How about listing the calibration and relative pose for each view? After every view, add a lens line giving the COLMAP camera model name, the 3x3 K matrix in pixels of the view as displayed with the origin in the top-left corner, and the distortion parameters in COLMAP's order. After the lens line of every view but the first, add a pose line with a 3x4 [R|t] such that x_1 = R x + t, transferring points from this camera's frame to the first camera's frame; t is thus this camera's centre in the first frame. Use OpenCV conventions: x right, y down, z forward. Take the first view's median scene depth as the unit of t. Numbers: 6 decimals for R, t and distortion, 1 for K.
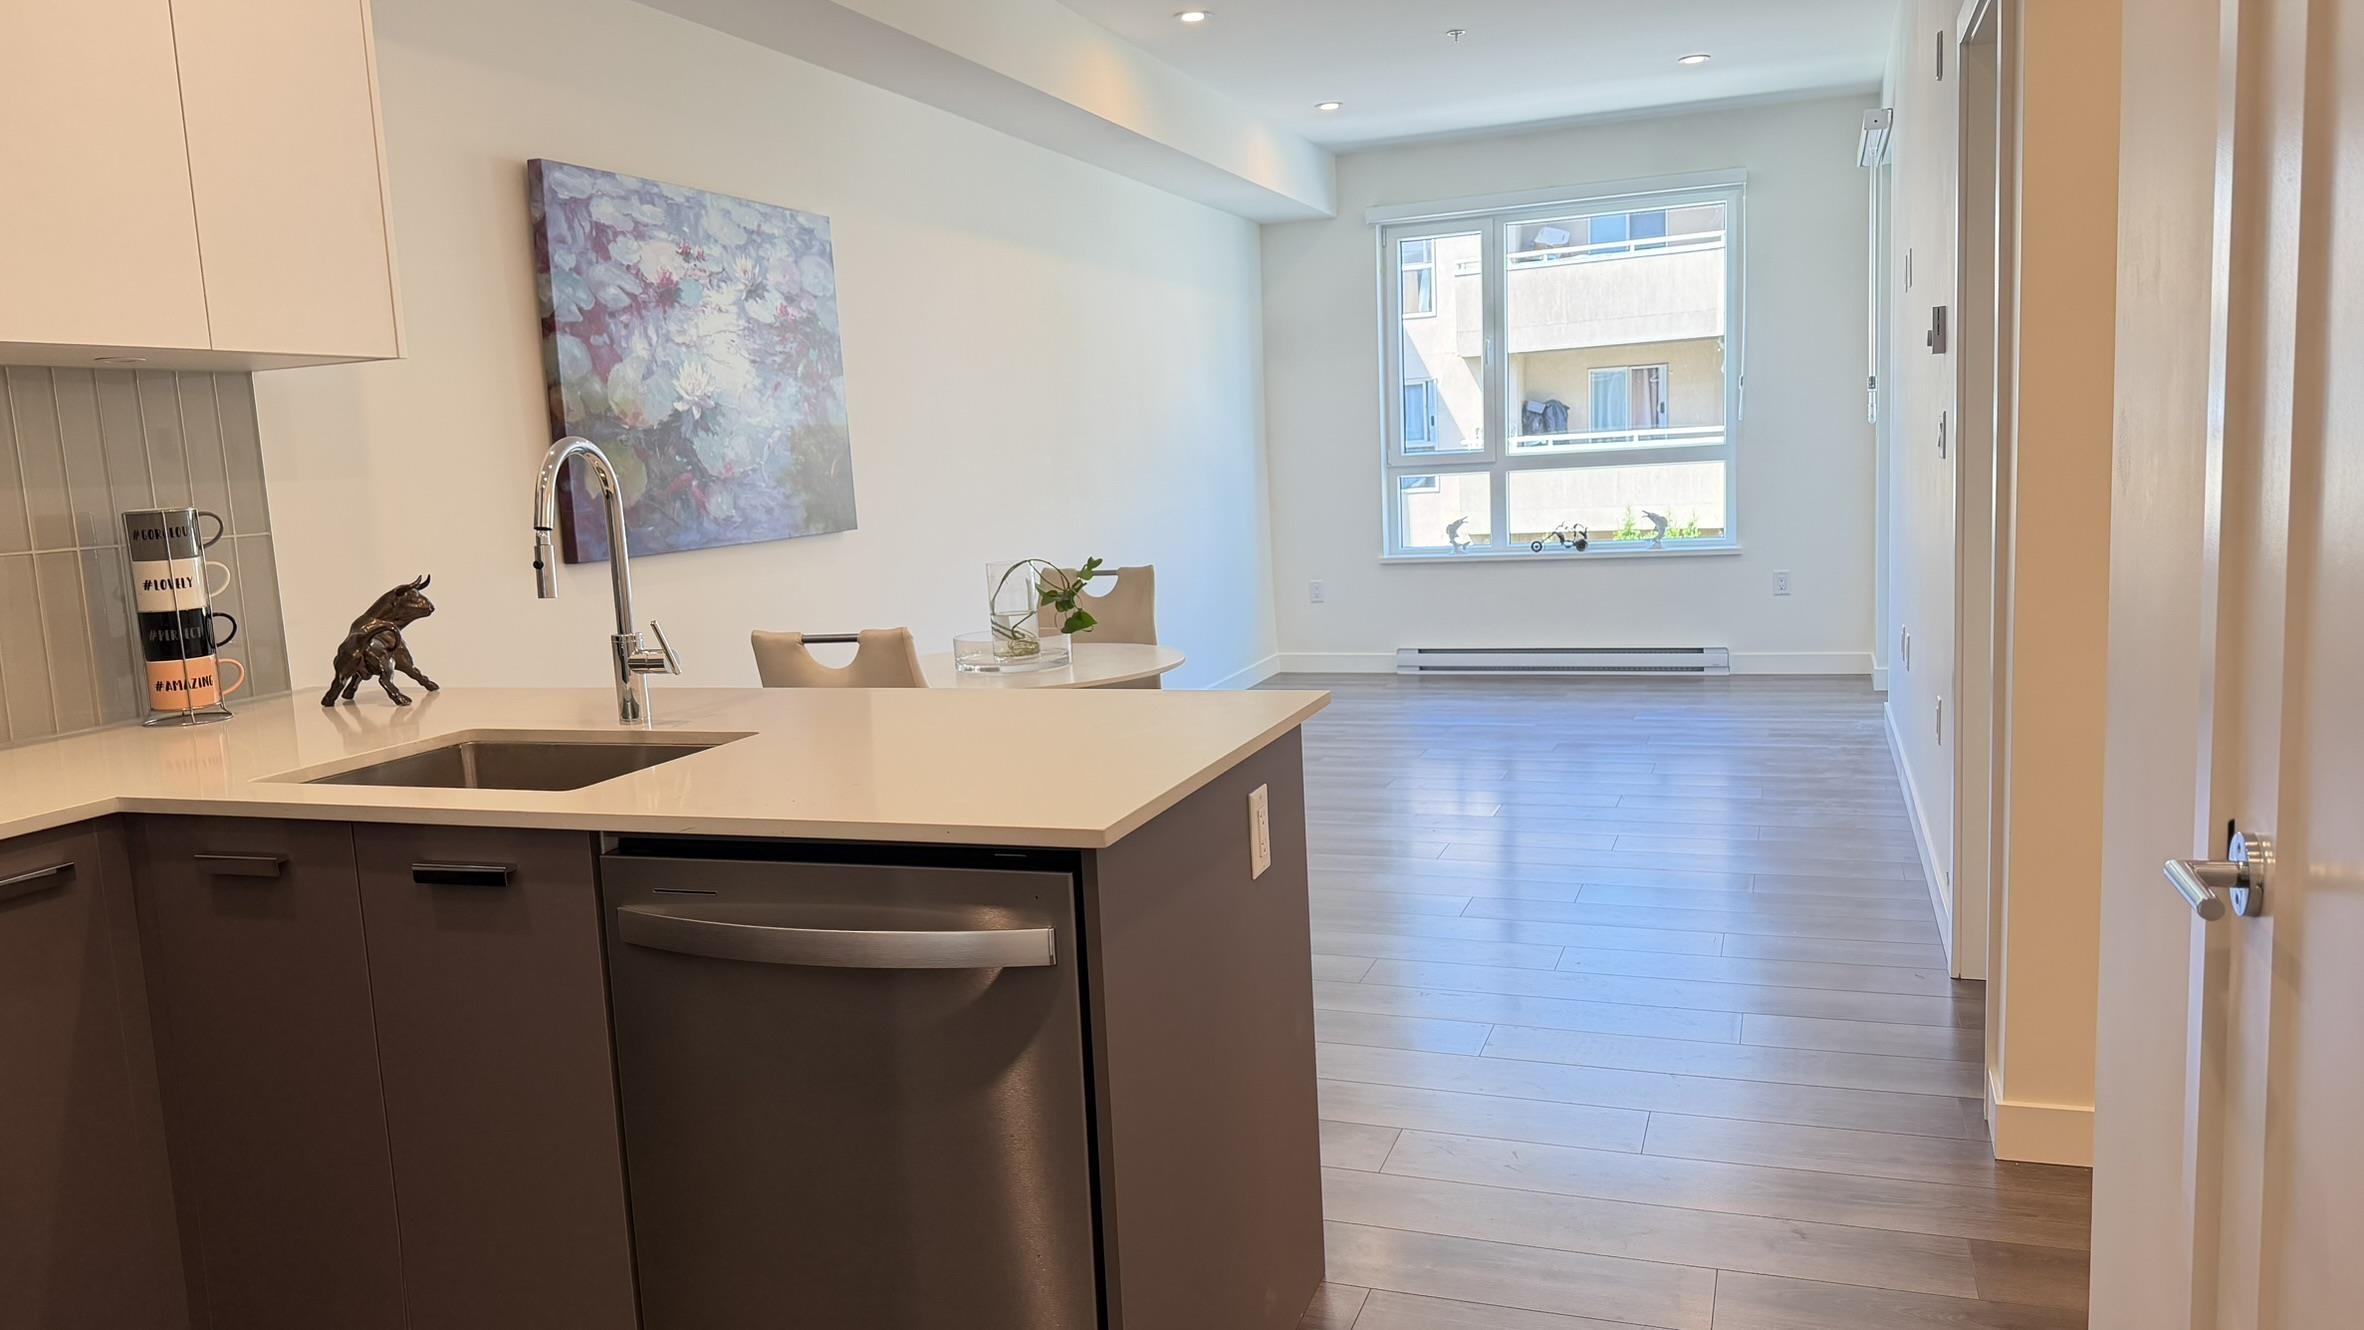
lens RADIAL K [[1652.2, 0, 1195.3], [0, 1652.2, 663.9], [0, 0, 1]] dist [0.092387, -0.123073]
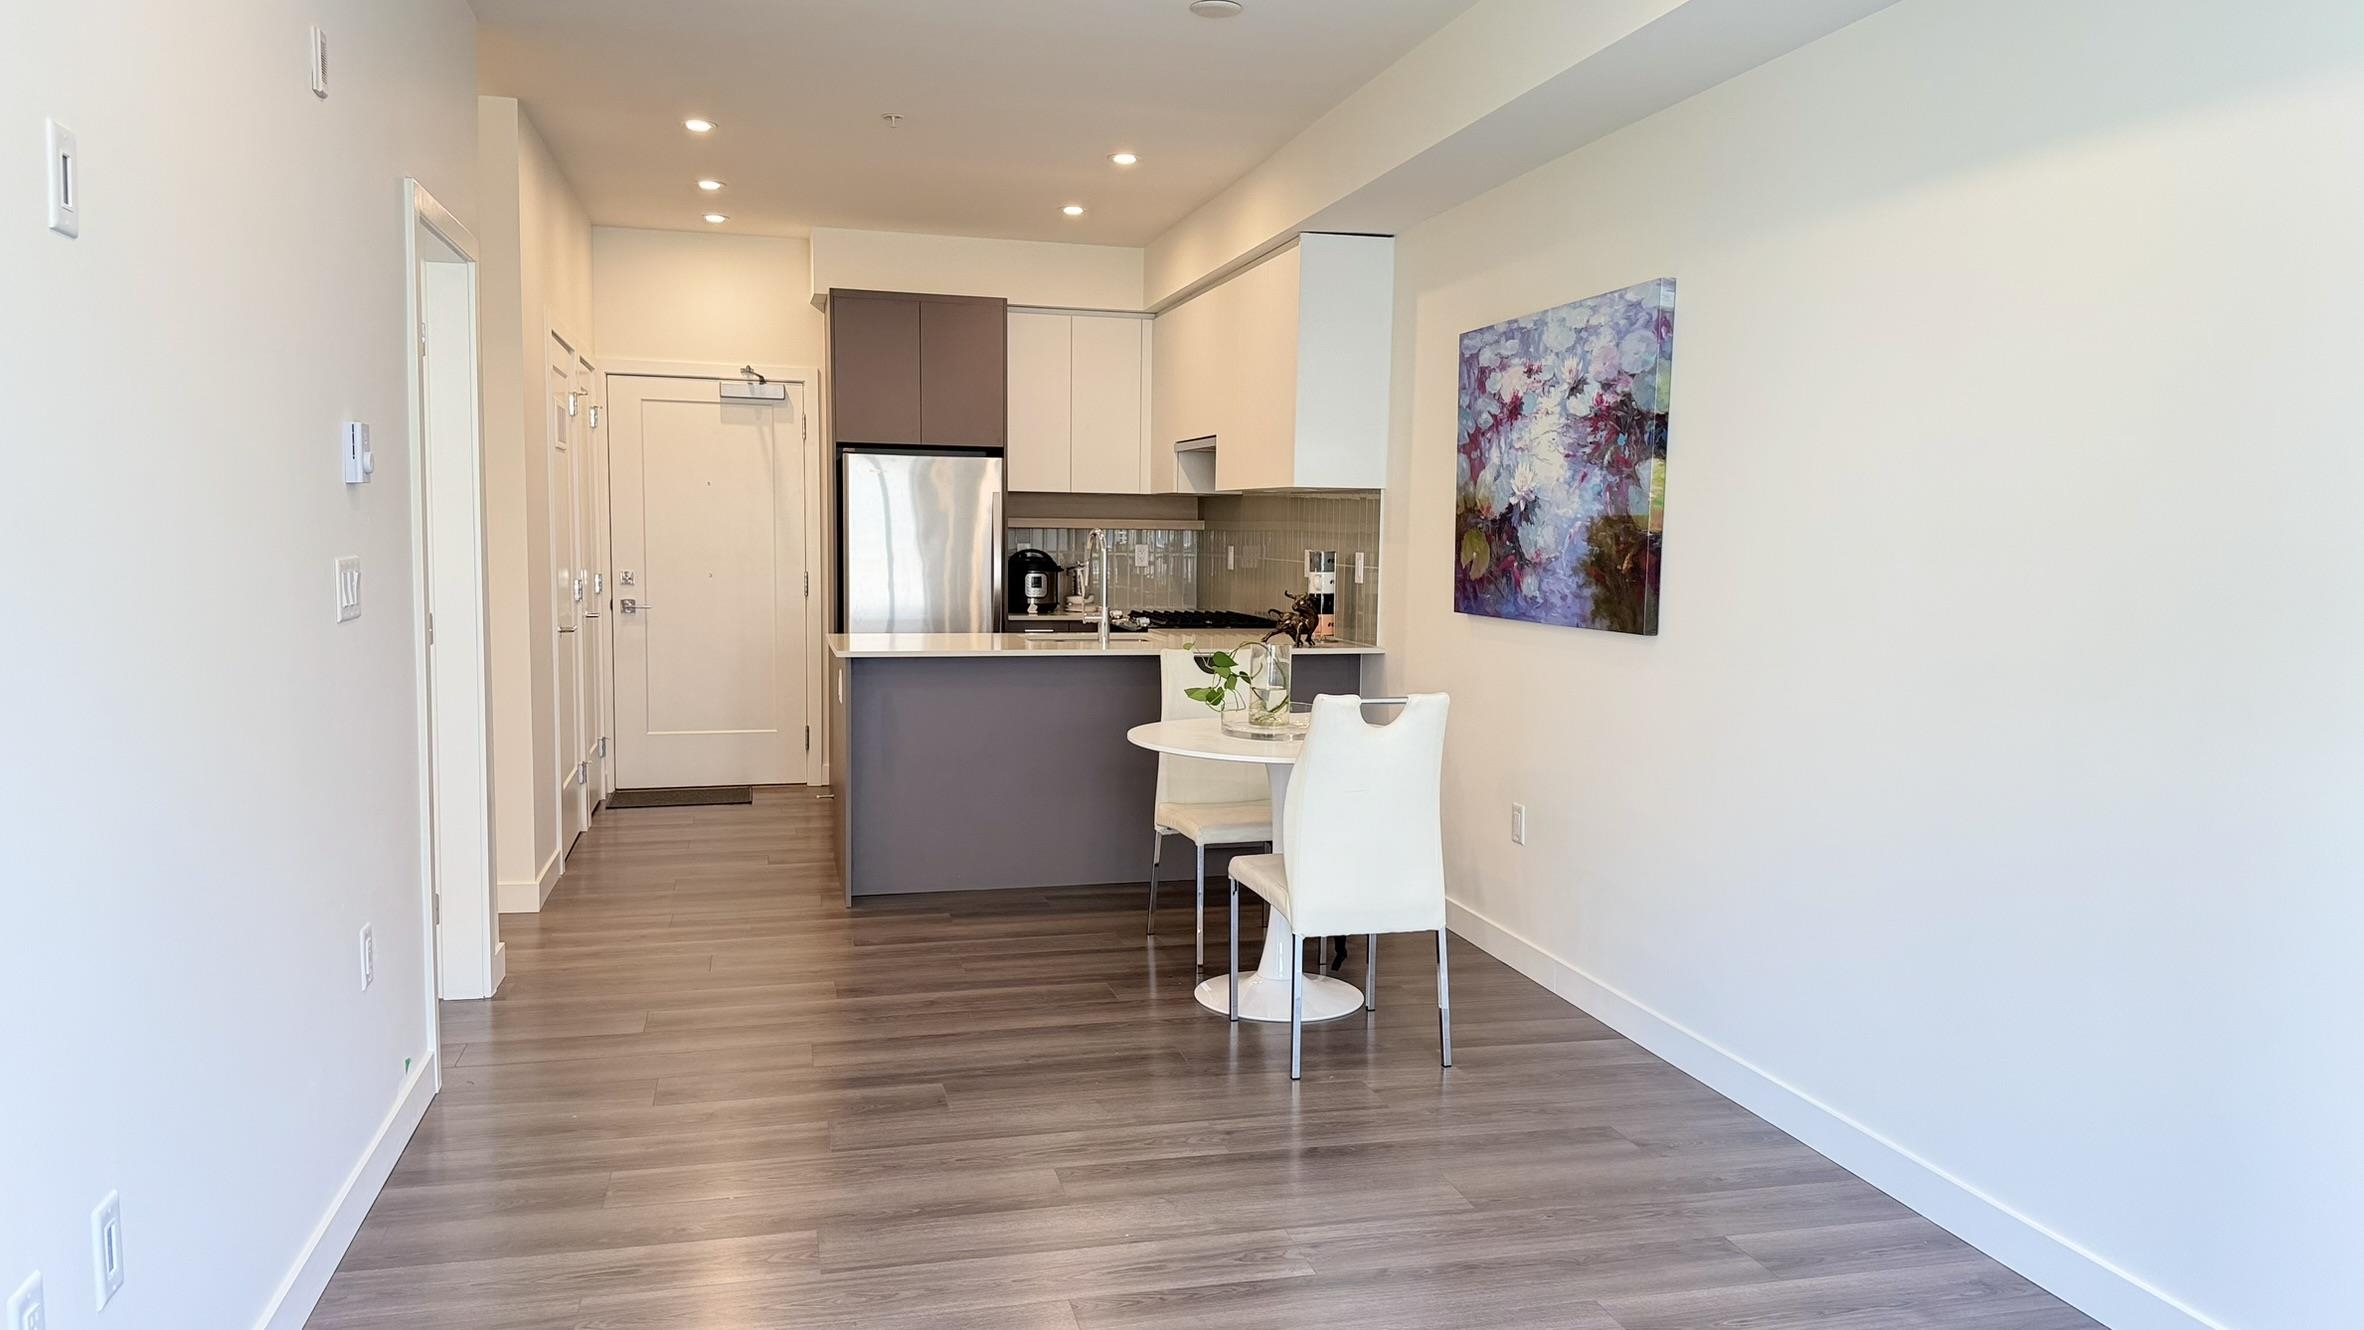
lens RADIAL K [[1652.2, 0, 1184.1], [0, 1652.2, 669.3], [0, 0, 1]] dist [0.092387, -0.123073]
pose [[-0.829302, 0.085881, -0.552161, 0.553040], [-0.046802, 0.973973, 0.221781, -0.285575], [0.556837, 0.209766, -0.803698, 1.826402]]
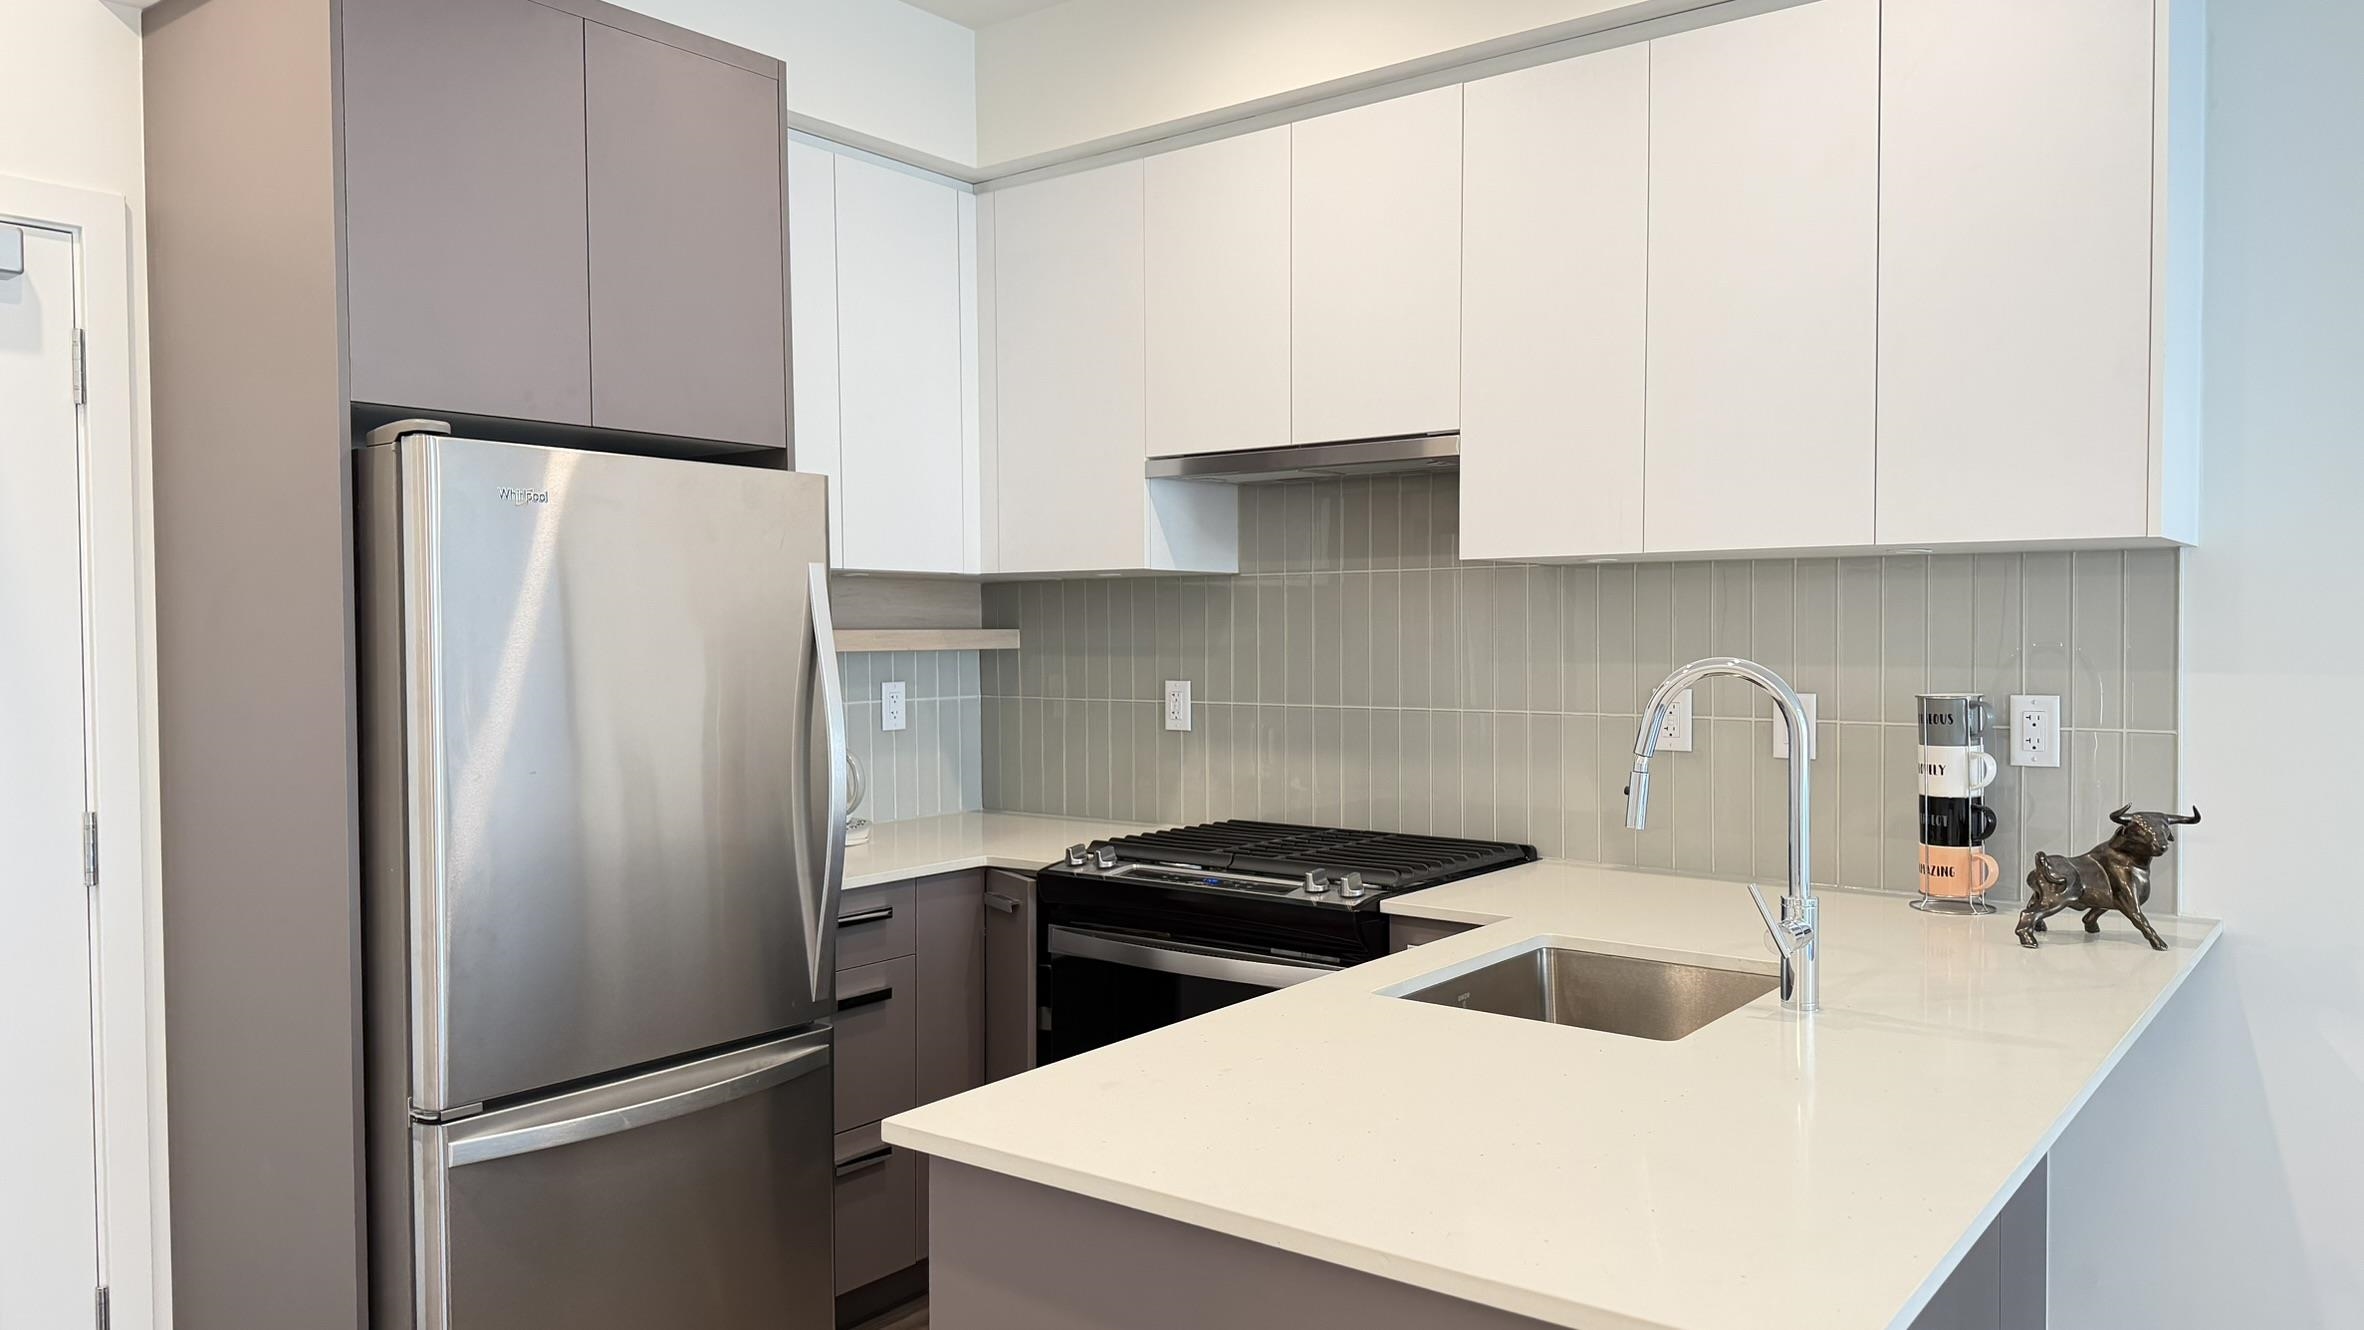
lens RADIAL K [[1652.2, 0, 1193.4], [0, 1652.2, 674.0], [0, 0, 1]] dist [0.092387, -0.123073]
pose [[-0.310035, 0.077156, -0.947589, 0.307530], [-0.104025, 0.987964, 0.114479, -0.111775], [0.945017, 0.134066, -0.298277, 0.565681]]
